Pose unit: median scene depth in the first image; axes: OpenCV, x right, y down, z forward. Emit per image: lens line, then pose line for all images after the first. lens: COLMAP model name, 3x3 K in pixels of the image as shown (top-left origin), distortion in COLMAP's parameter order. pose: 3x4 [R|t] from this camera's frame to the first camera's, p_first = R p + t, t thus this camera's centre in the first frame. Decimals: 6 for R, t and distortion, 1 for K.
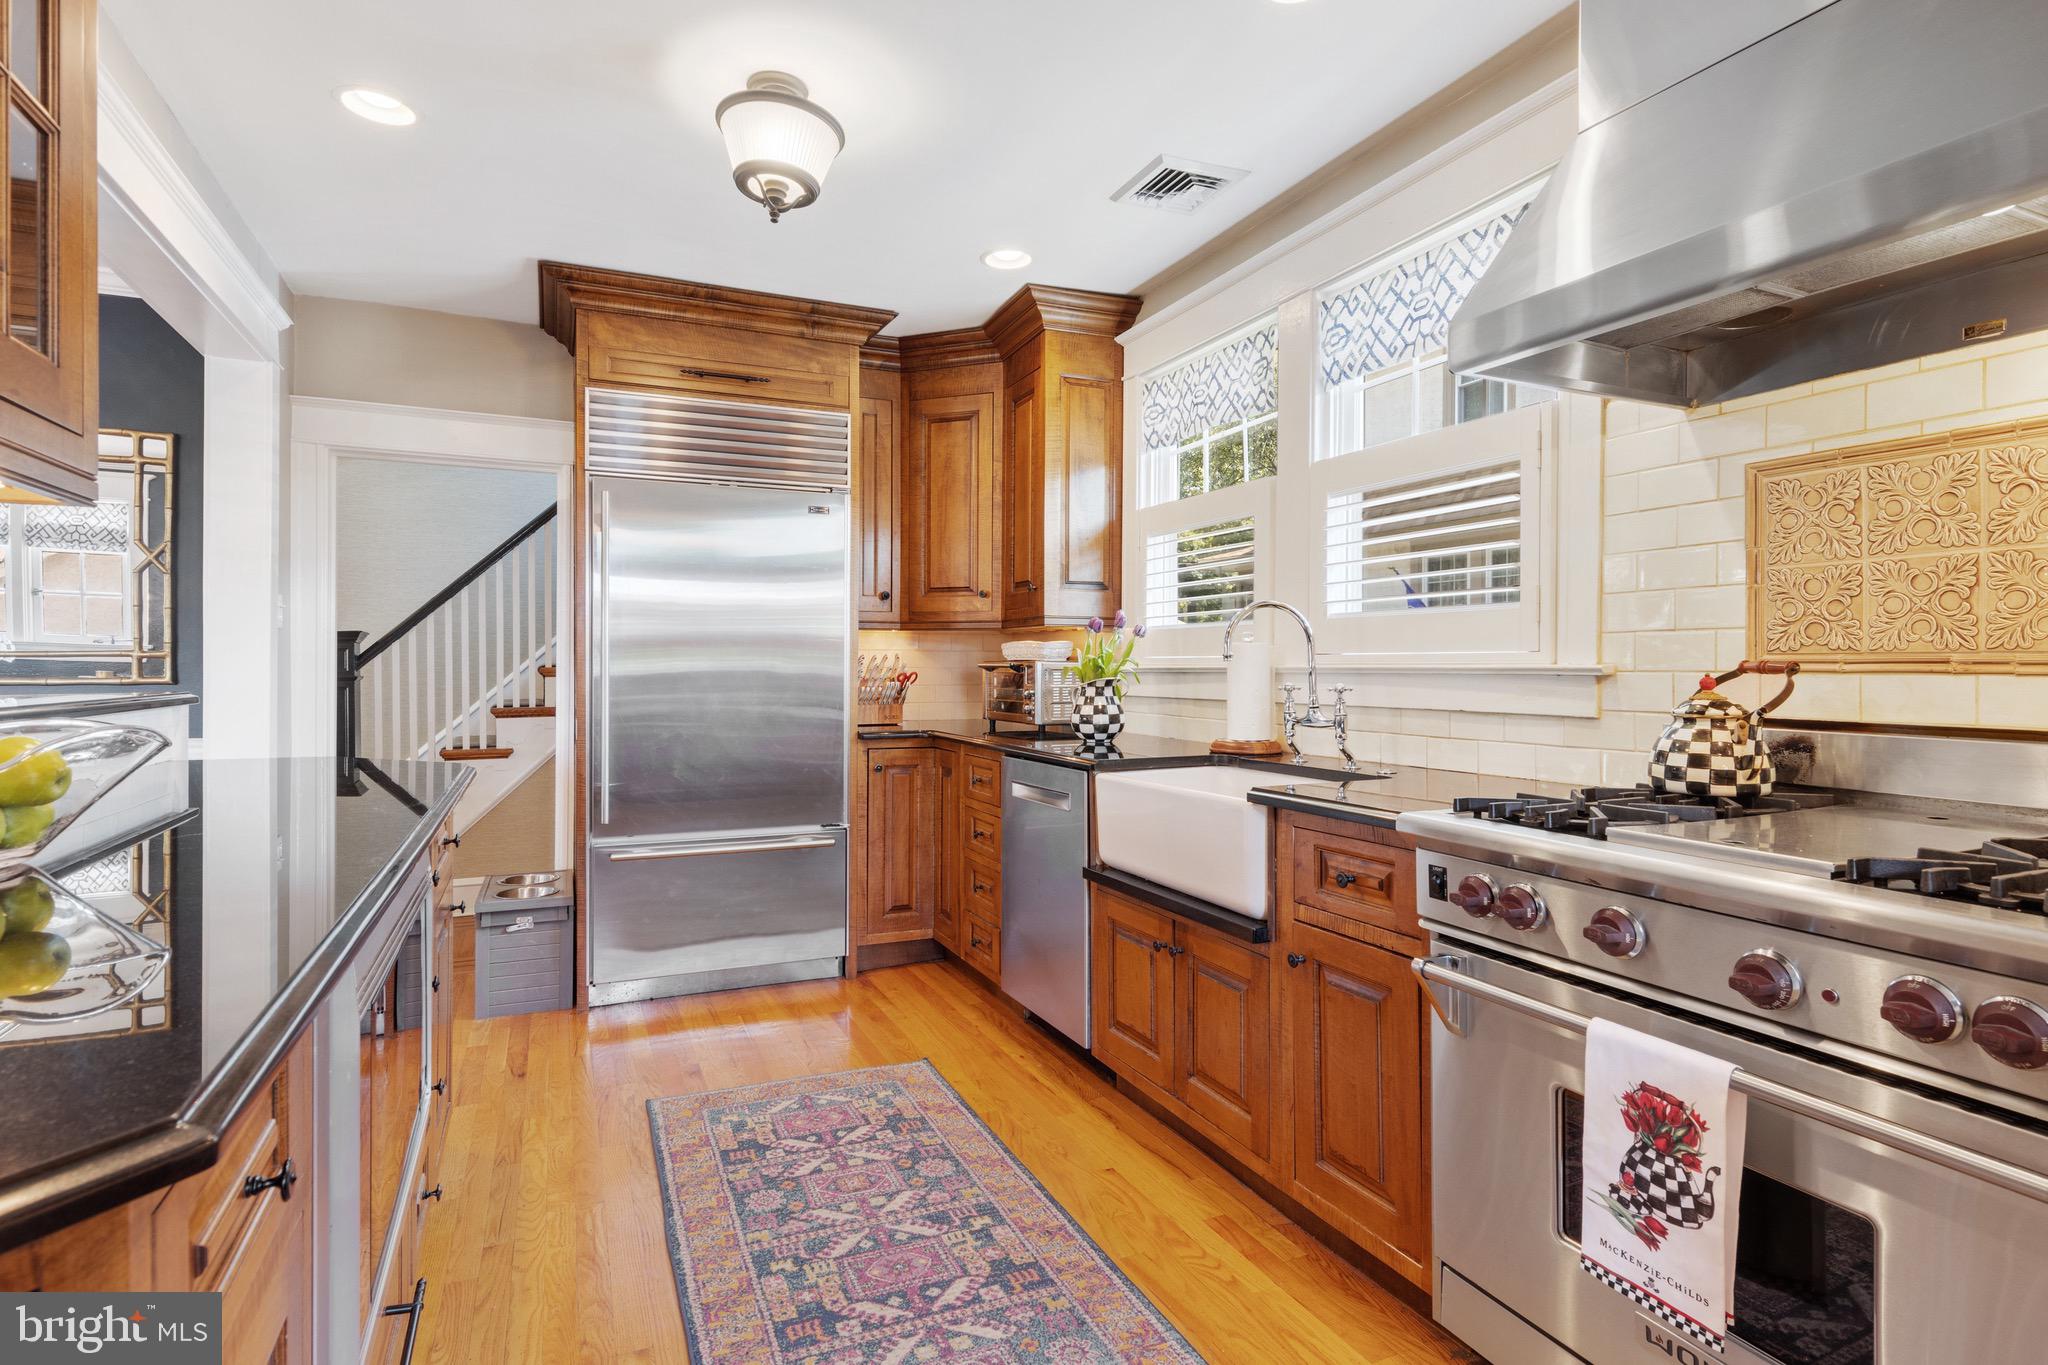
lens RADIAL K [[1052.1, 0, 1030.3], [0, 1052.1, 671.6], [0, 0, 1]] dist [0.011037, -0.002905]
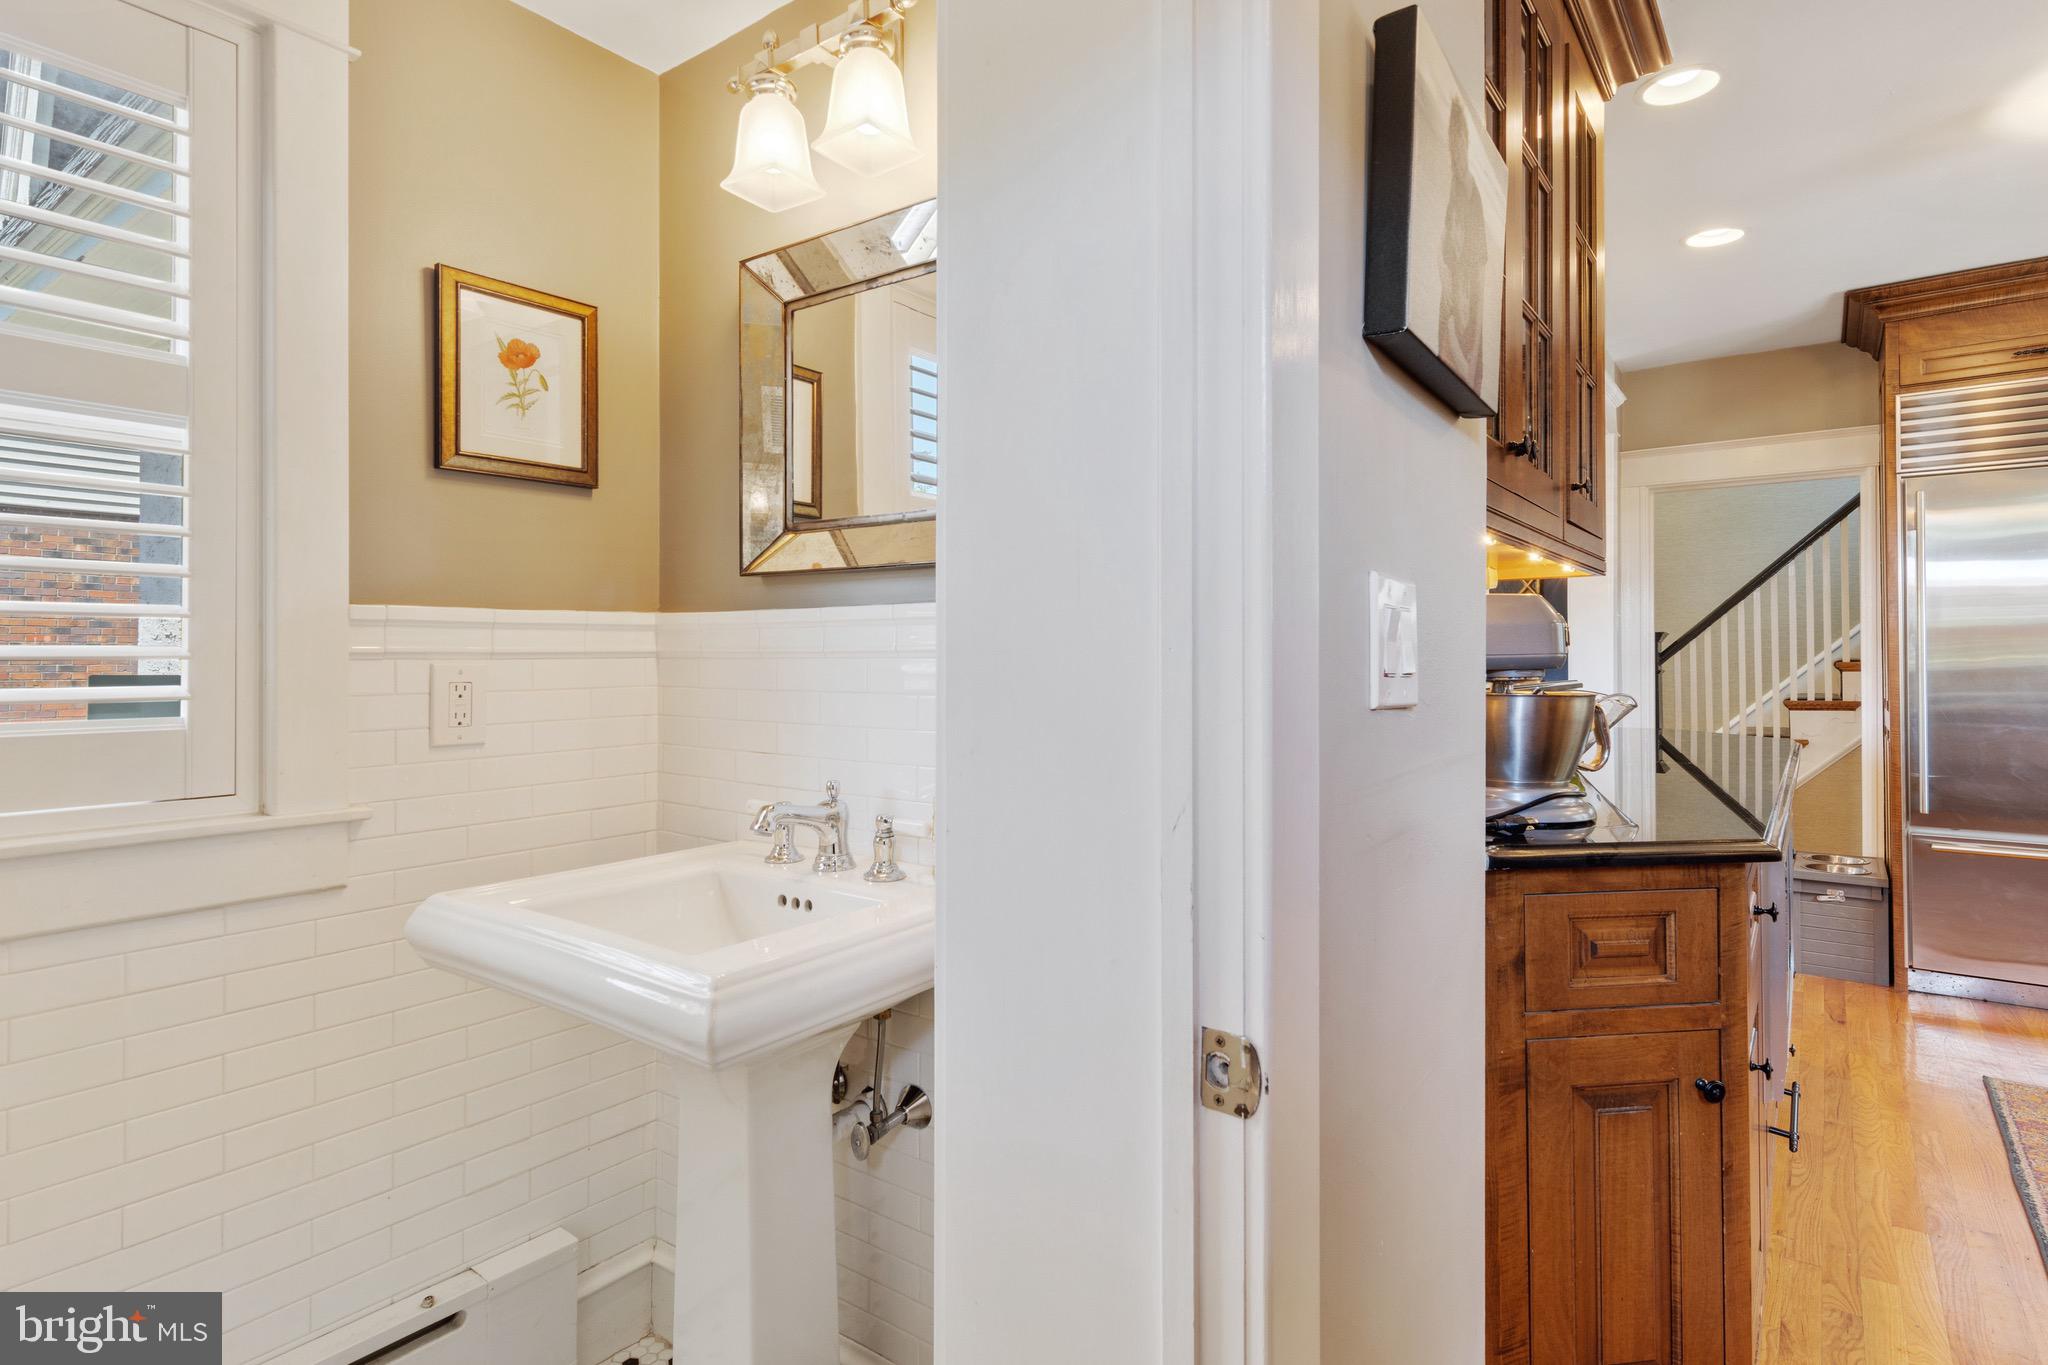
lens RADIAL K [[1052.1, 0, 1034.4], [0, 1052.1, 652.9], [0, 0, 1]] dist [0.011037, -0.002905]
pose [[0.482601, -0.013635, -0.875734, 0.101880], [0.001861, 0.999893, -0.014542, 0.001606], [0.875839, 0.005388, 0.482574, -0.313497]]
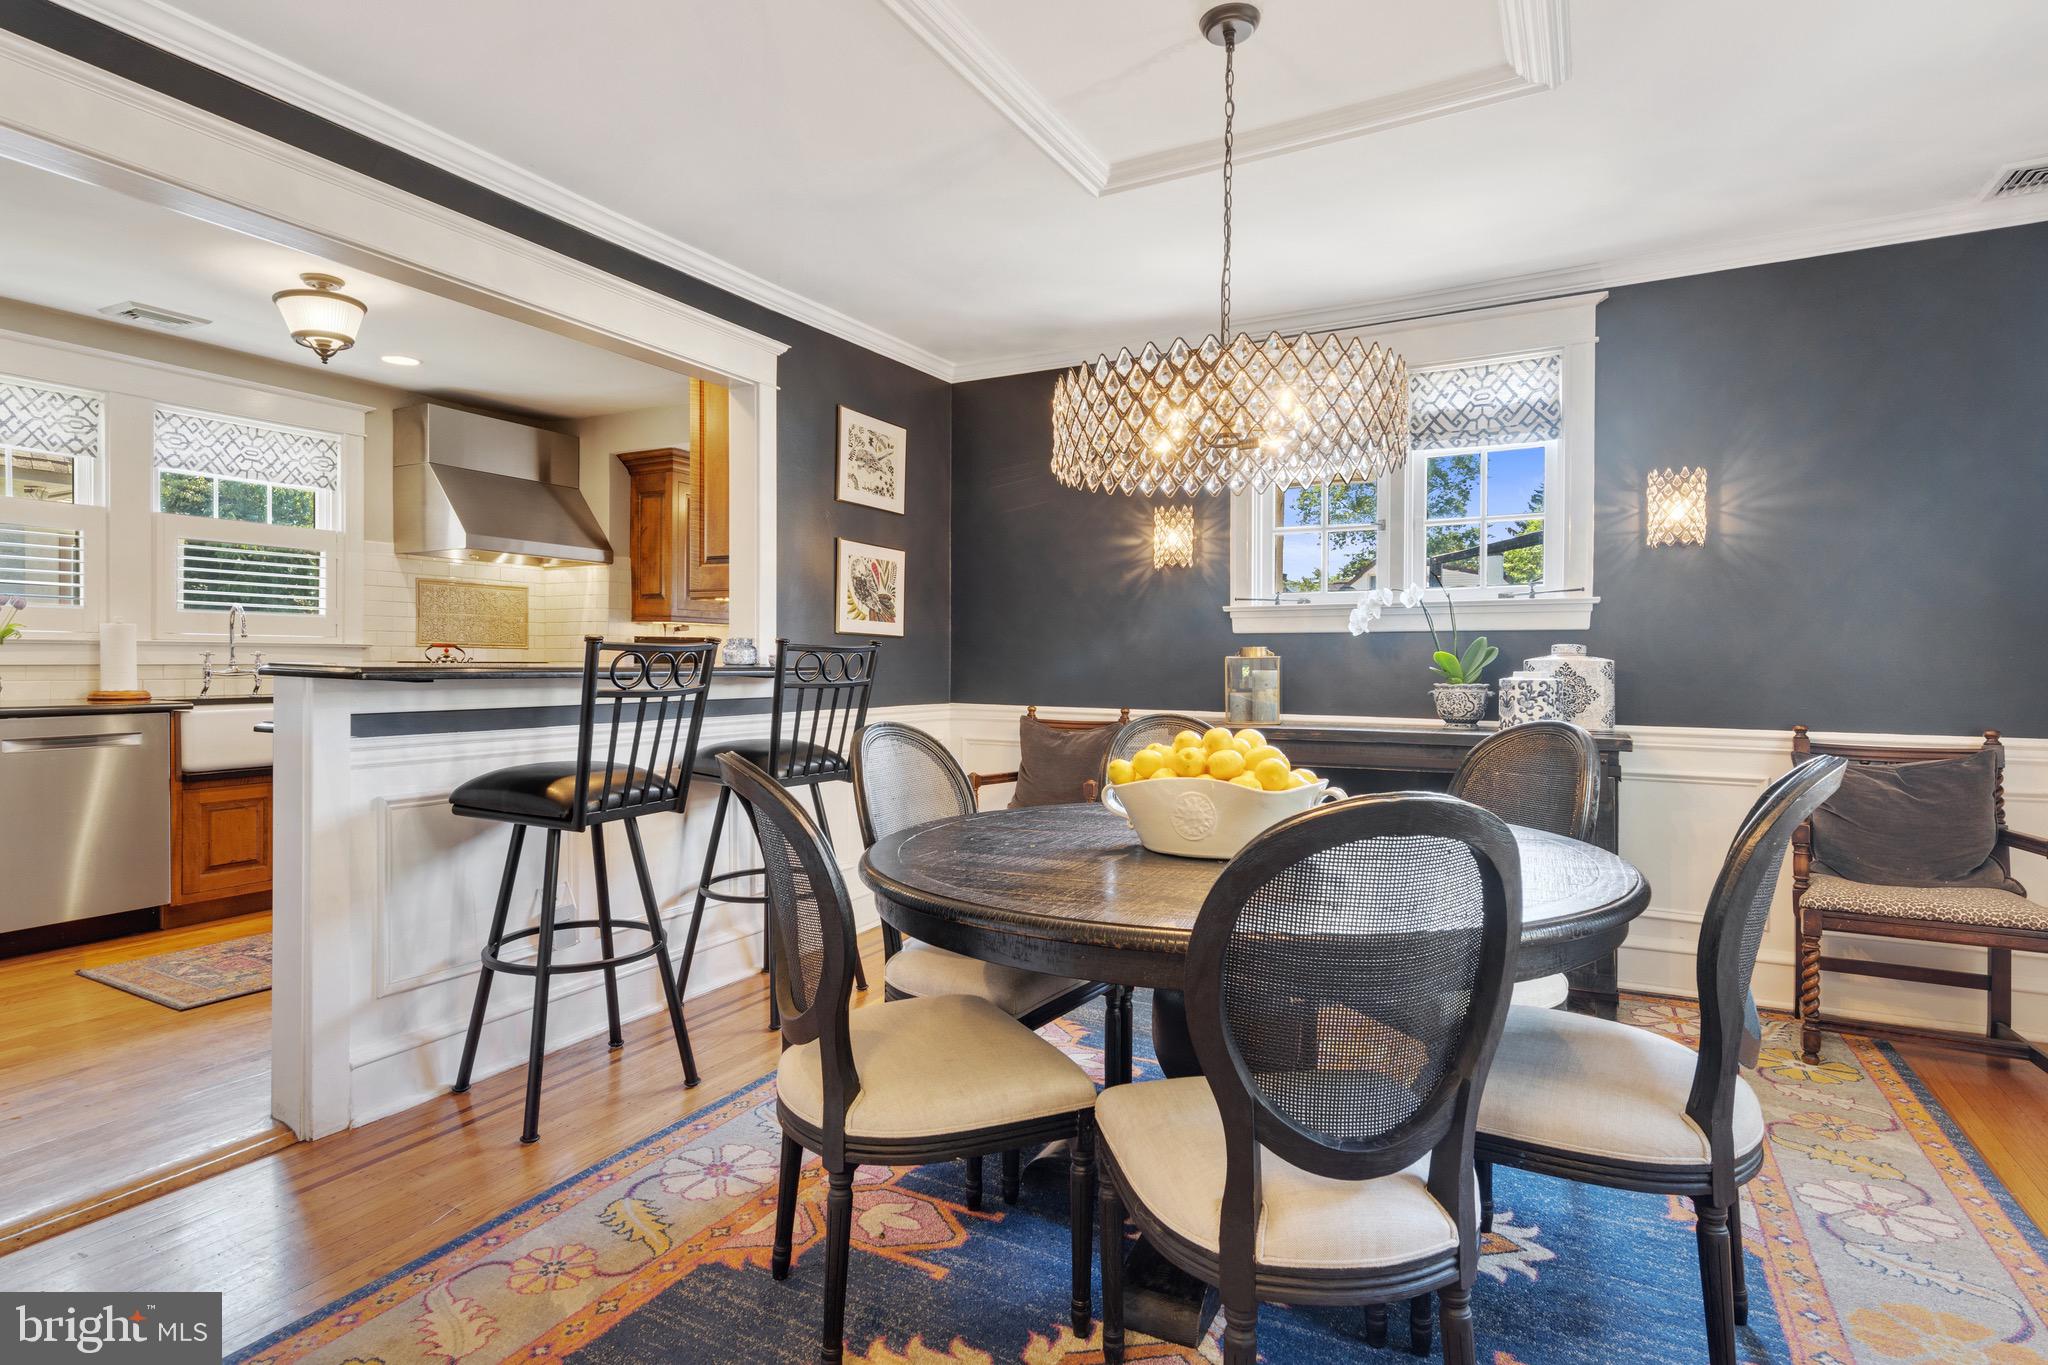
lens RADIAL K [[1052.1, 0, 1027.2], [0, 1052.1, 673.9], [0, 0, 1]] dist [0.011037, -0.002905]
pose [[-0.602775, -0.020740, 0.797642, -1.801071], [-0.006134, 0.999753, 0.021361, 0.002685], [-0.797888, 0.007983, -0.602753, 0.925392]]
